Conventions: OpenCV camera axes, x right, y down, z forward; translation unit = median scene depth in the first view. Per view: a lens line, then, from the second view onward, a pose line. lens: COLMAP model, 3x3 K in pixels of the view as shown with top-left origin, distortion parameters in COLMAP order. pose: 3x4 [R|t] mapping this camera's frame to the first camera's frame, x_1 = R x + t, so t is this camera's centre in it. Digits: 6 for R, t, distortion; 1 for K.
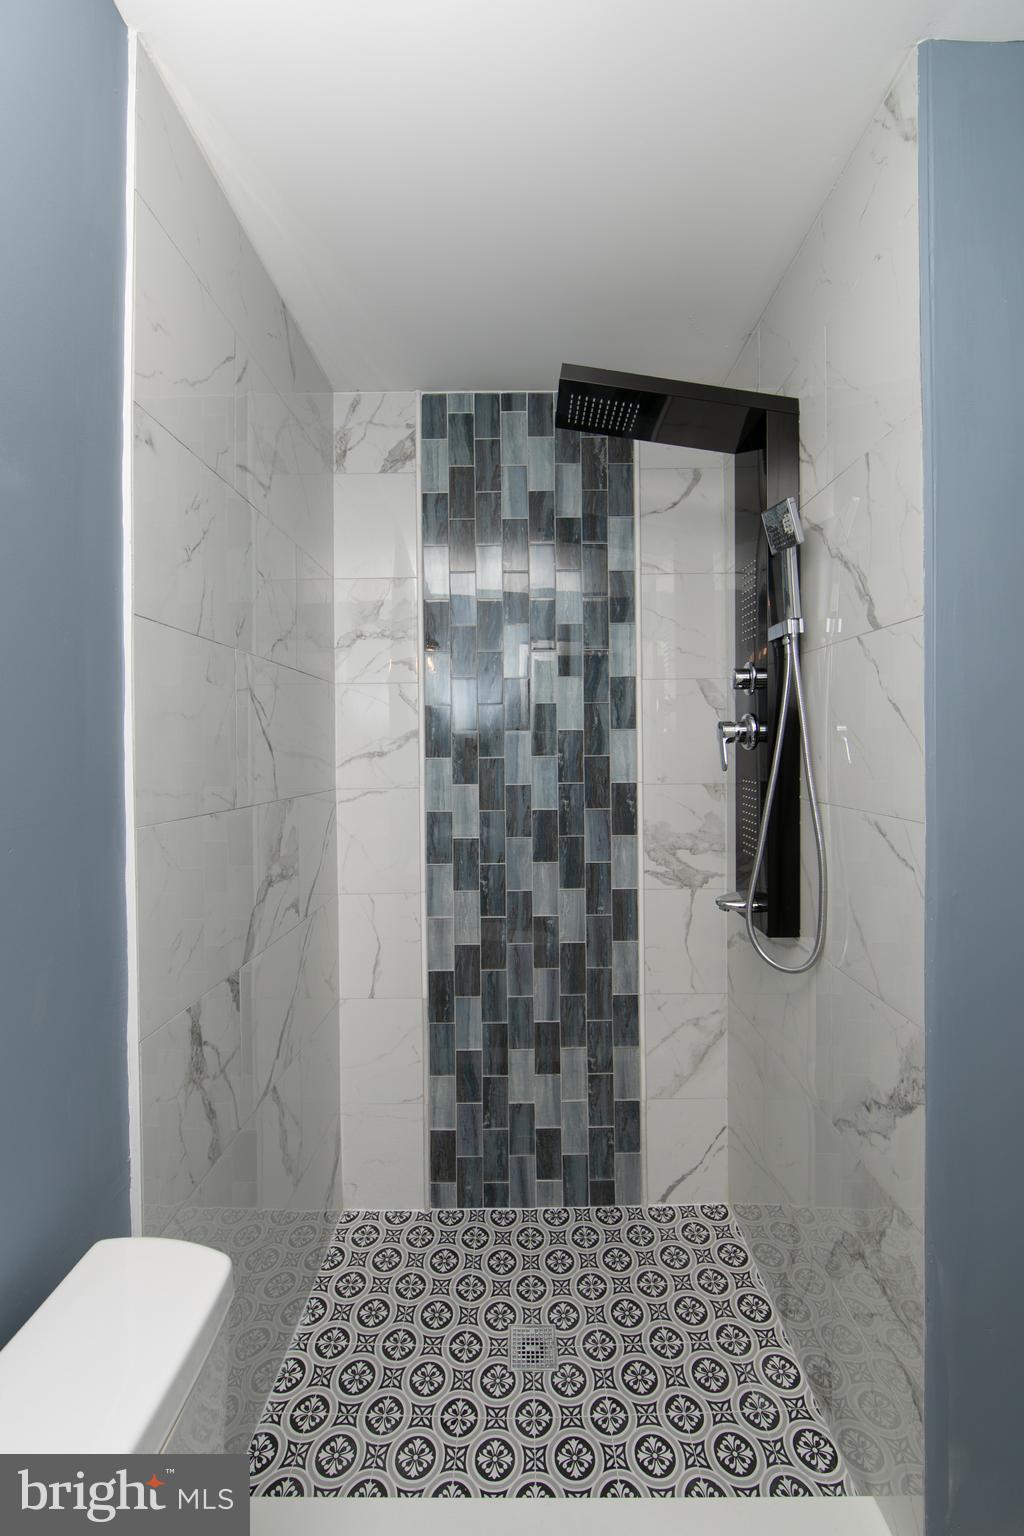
lens RADIAL K [[606.3, 0, 504.1], [0, 606.3, 742.3], [0, 0, 1]] dist [-0.003631, 0.000075]
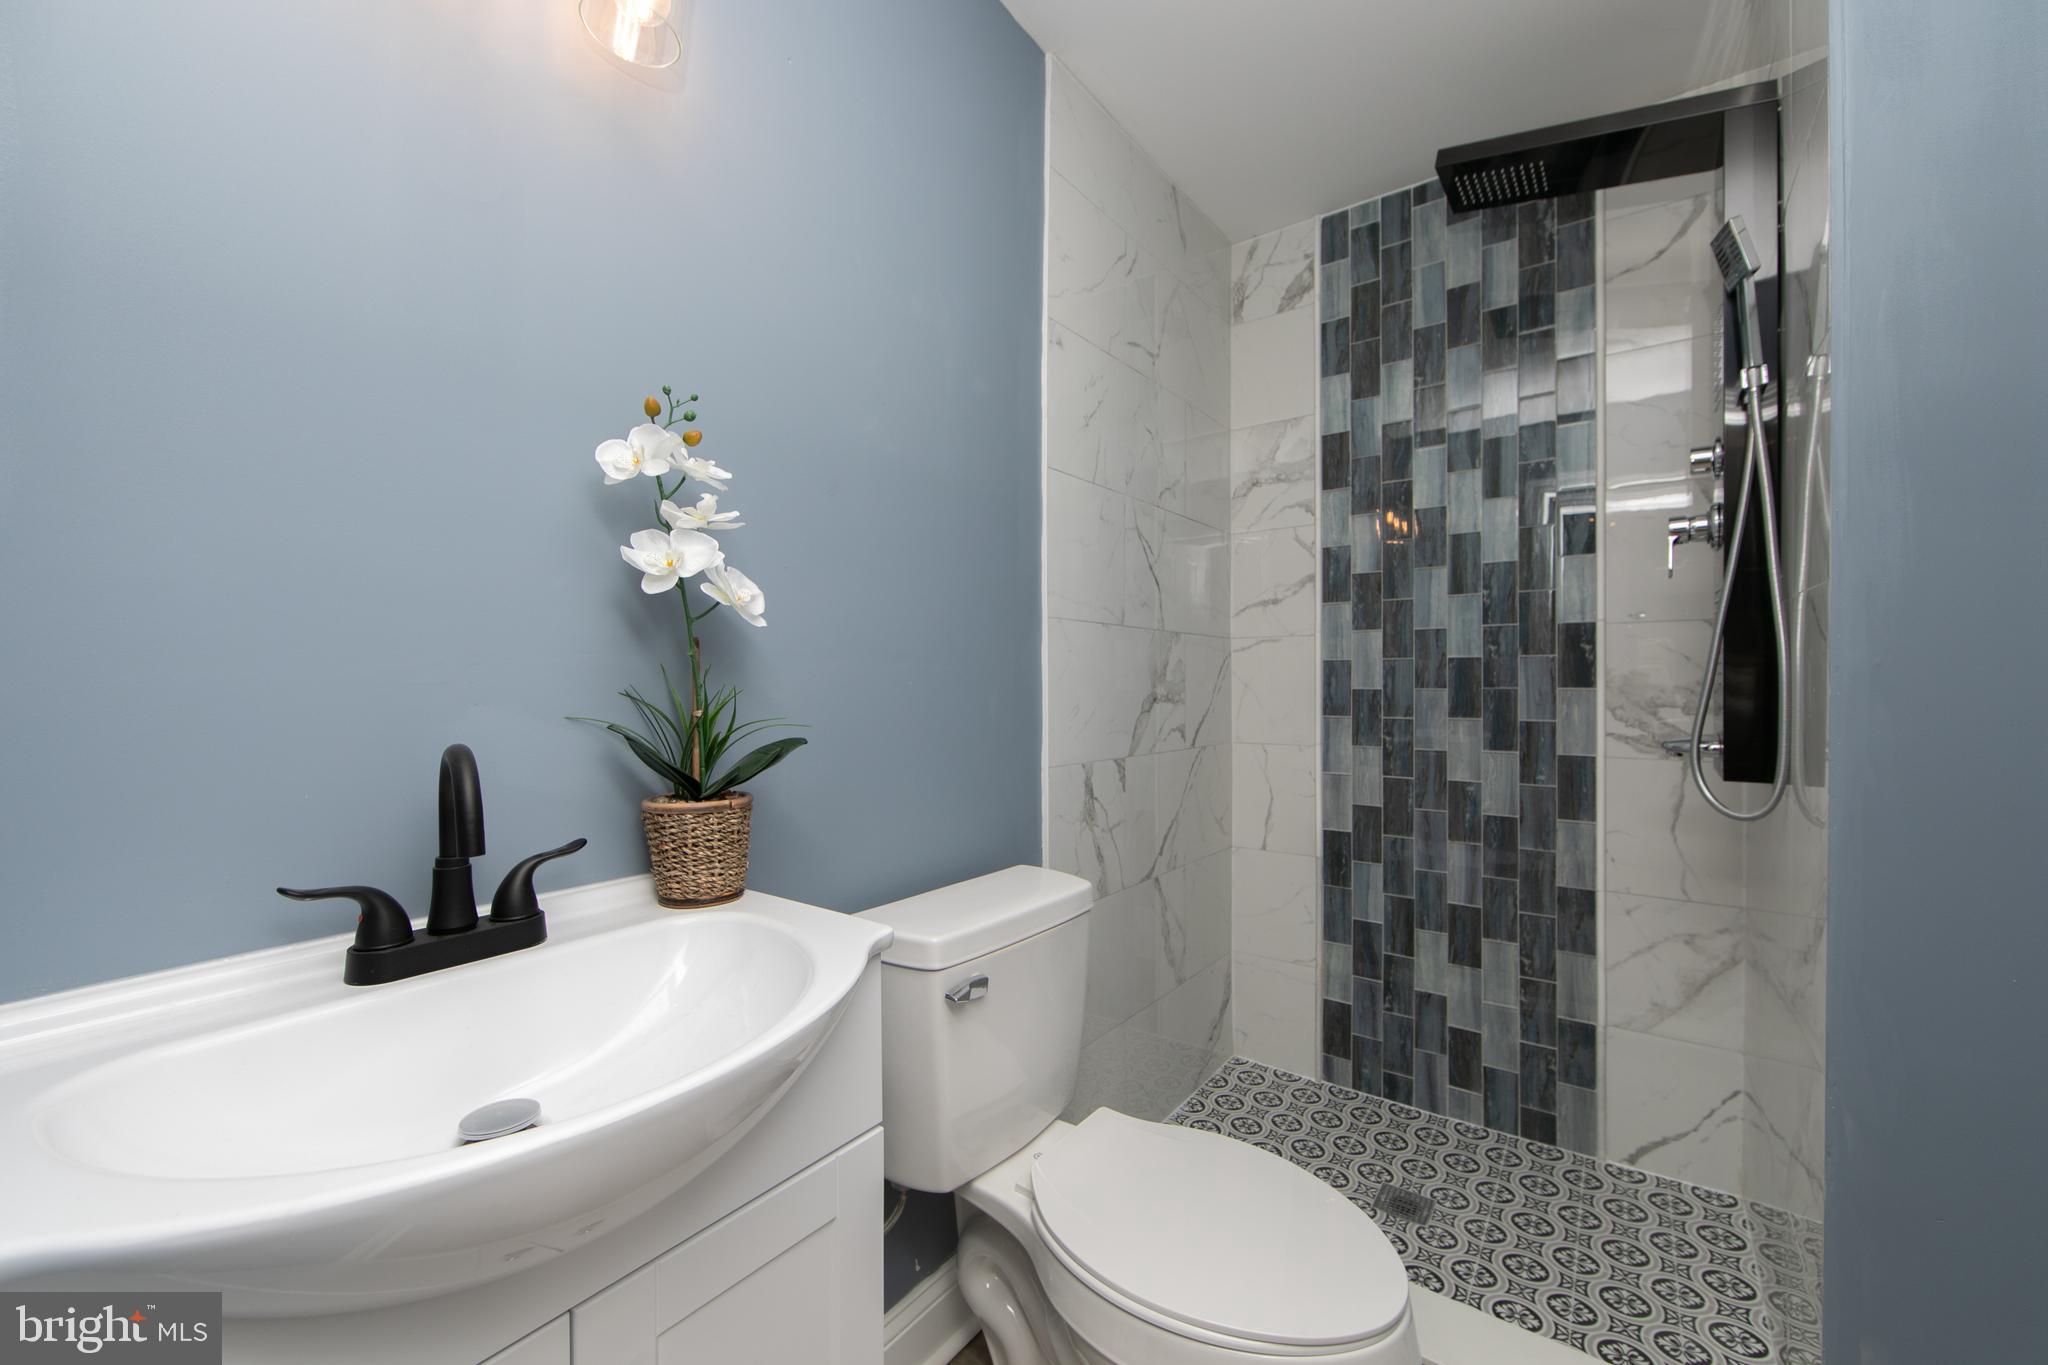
lens RADIAL K [[808.4, 0, 1021.5], [0, 808.4, 688.7], [0, 0, 1]] dist [-0.003631, 0.000075]
pose [[0.802712, 0.012042, -0.596245, 0.246709], [-0.008013, 0.999924, 0.009407, 0.150789], [0.596313, -0.002773, 0.802747, -0.292014]]
